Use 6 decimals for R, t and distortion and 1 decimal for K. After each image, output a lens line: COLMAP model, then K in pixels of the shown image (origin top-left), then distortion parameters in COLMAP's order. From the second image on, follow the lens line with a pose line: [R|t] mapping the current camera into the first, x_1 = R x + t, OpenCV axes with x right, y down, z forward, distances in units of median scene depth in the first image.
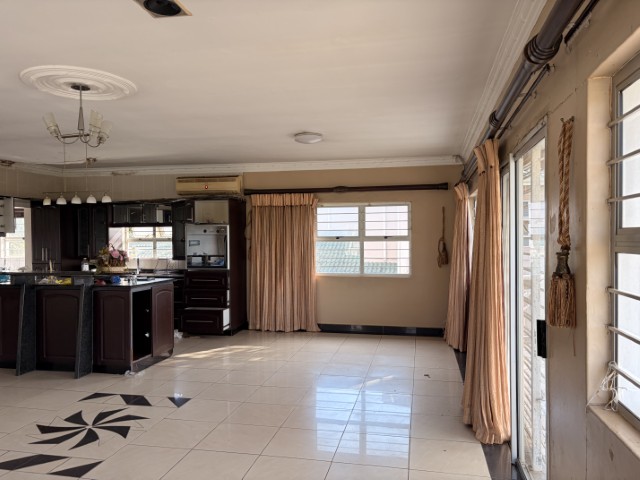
lens RADIAL K [[481.5, 0, 319.3], [0, 481.5, 241.4], [0, 0, 1]] dist [0.048099, -0.041469]
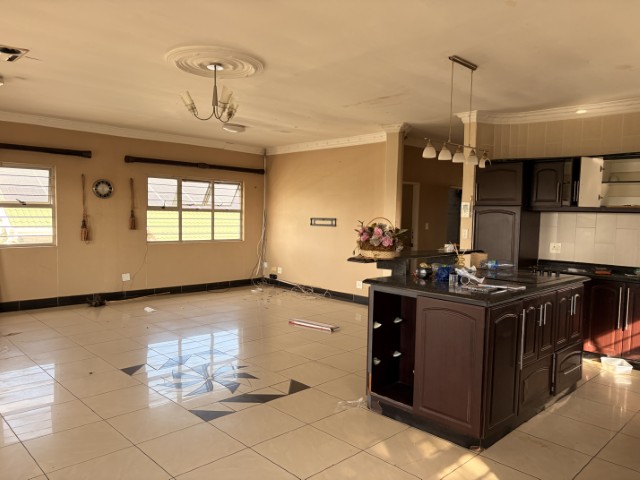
lens RADIAL K [[481.5, 0, 317.4], [0, 481.5, 243.6], [0, 0, 1]] dist [0.048099, -0.041469]
pose [[0.544091, -0.031329, 0.838441, -0.678814], [-0.025643, 0.998215, 0.053940, 0.005943], [-0.838634, -0.050848, 0.542317, 0.122287]]
